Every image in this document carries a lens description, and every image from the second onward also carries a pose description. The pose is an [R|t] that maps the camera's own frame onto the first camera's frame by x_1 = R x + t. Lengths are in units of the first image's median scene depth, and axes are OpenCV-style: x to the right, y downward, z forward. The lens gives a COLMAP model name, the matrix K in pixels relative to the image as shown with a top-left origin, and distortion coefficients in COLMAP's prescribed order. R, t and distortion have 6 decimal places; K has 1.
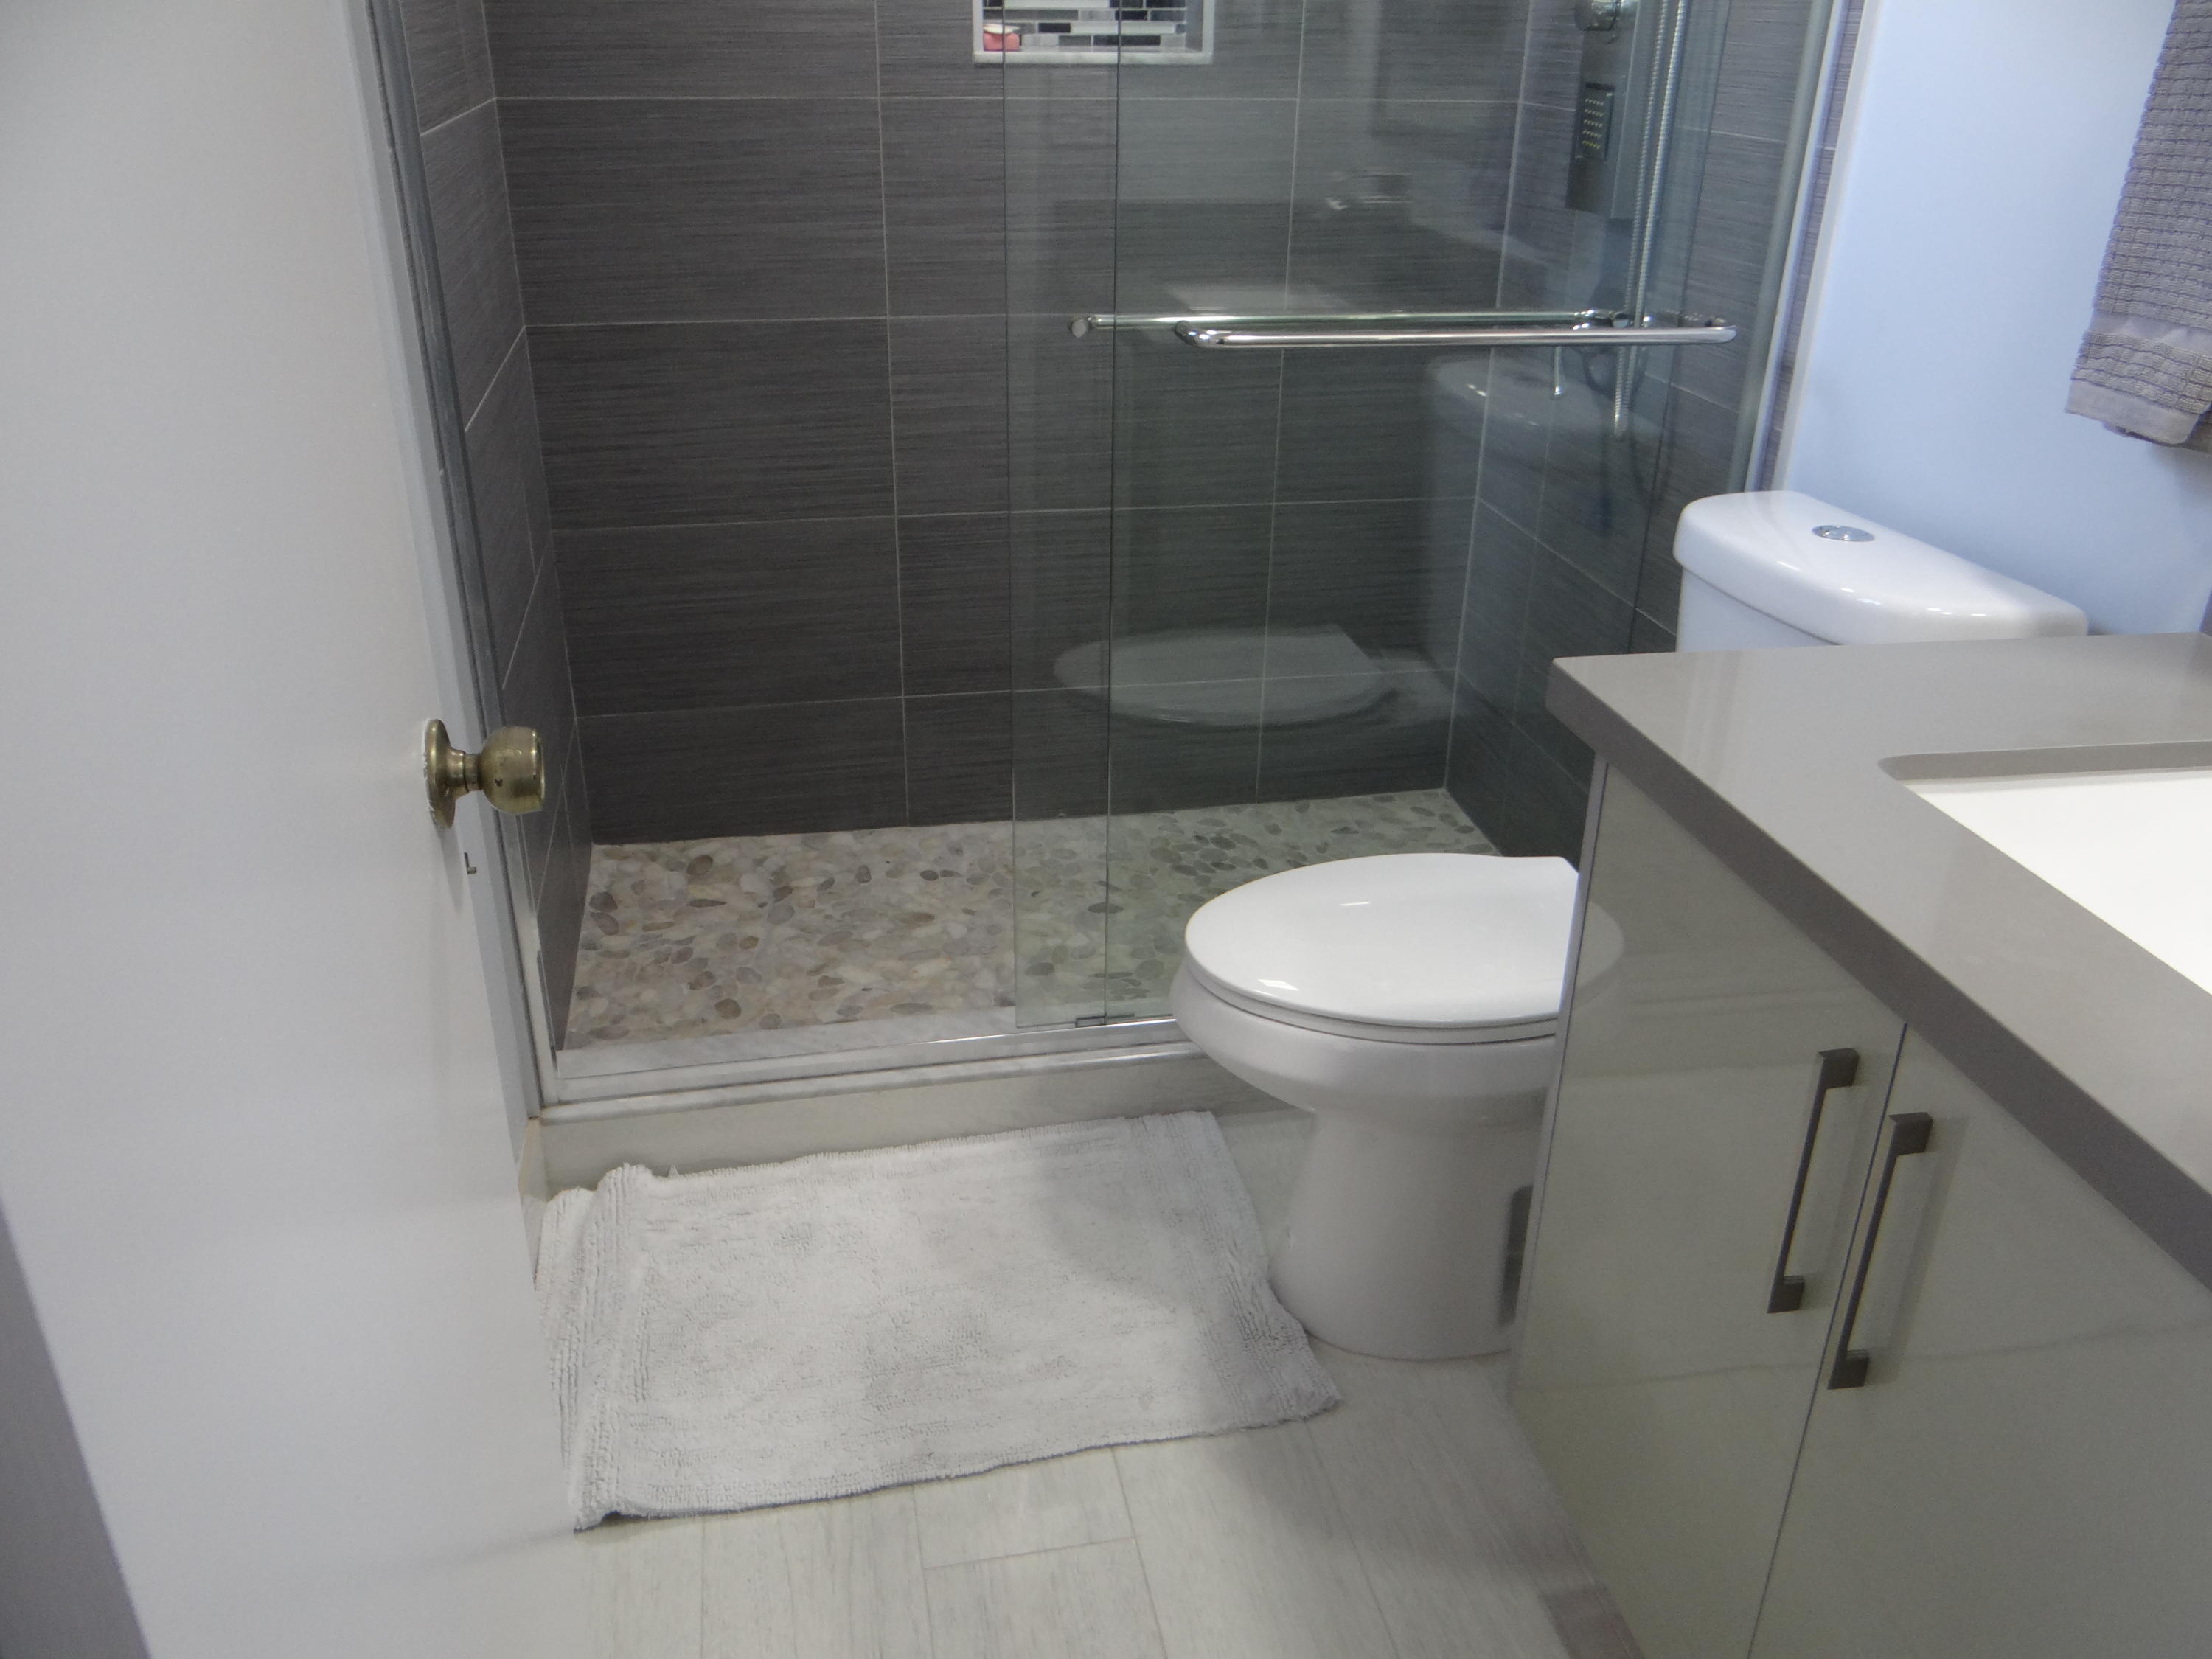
lens RADIAL K [[1770.1, 0, 1095.0], [0, 1770.1, 787.1], [0, 0, 1]] dist [0.015947, 0.005910]
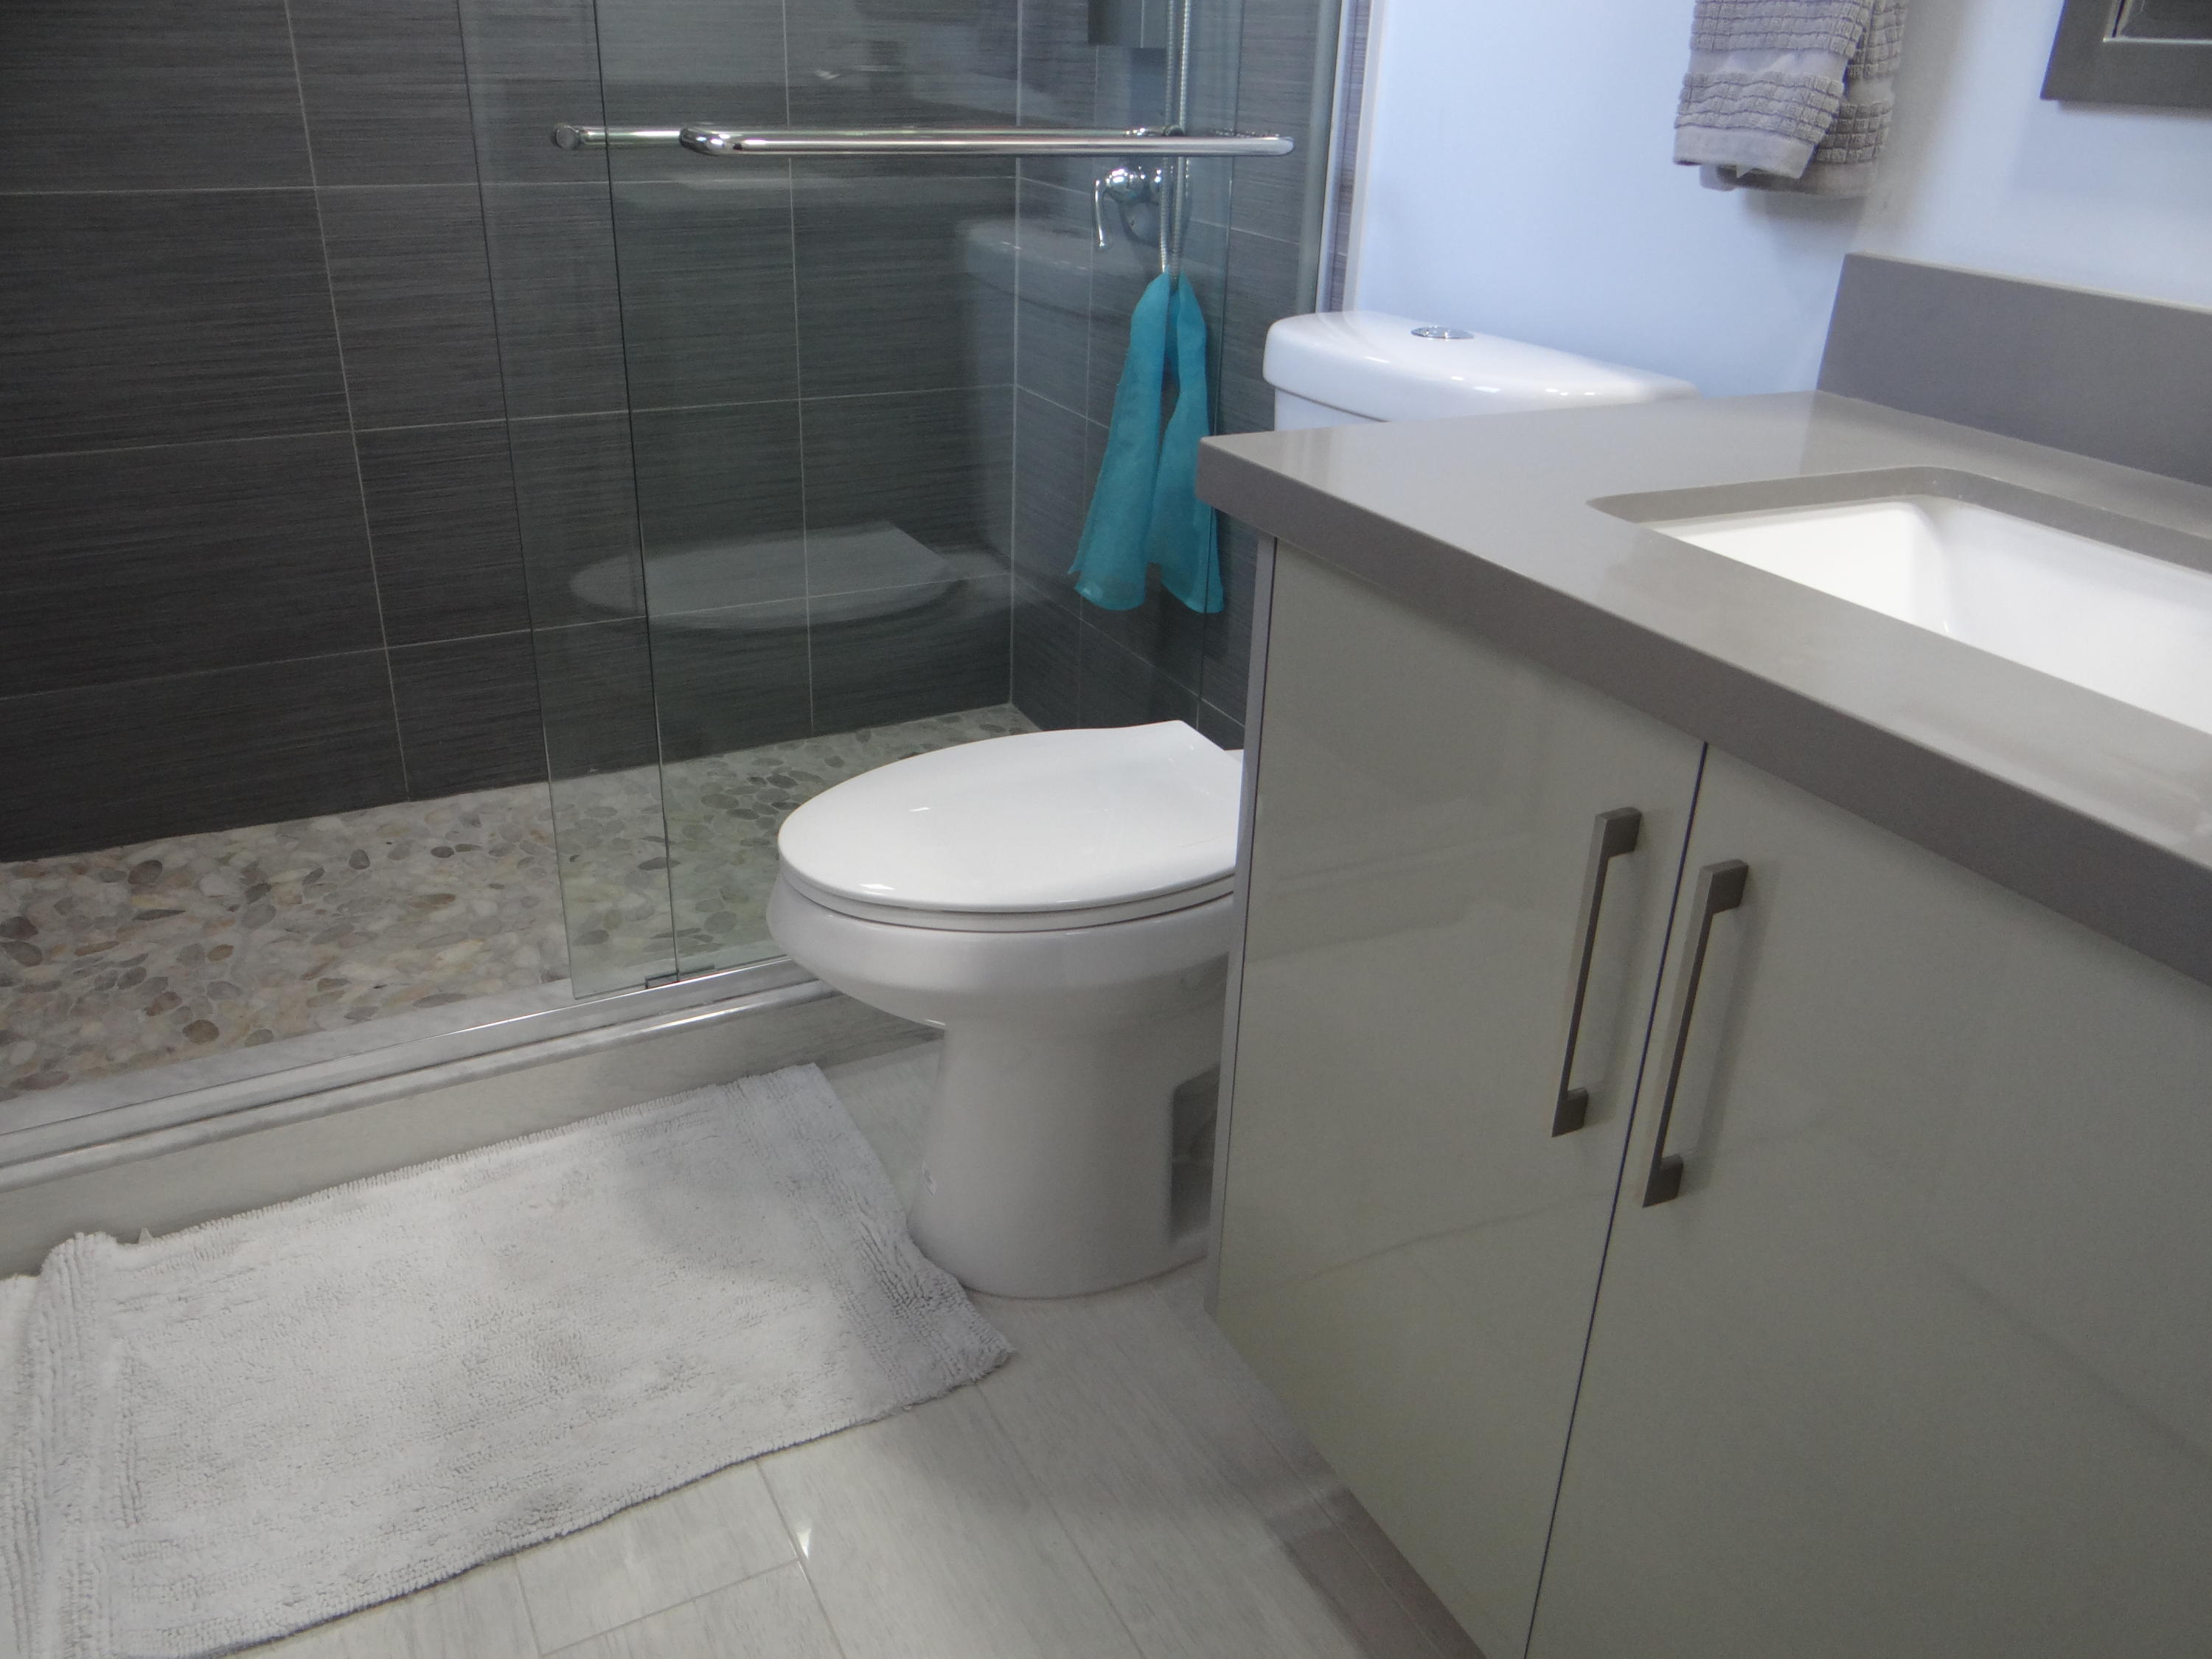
lens RADIAL K [[1786.4, 0, 1088.2], [0, 1786.4, 798.8], [0, 0, 1]] dist [0.016633, -0.007738]
pose [[0.959865, -0.105986, 0.259666, -0.017957], [0.102477, 0.994367, 0.027054, 0.037028], [-0.261071, 0.000642, 0.965319, 0.095265]]
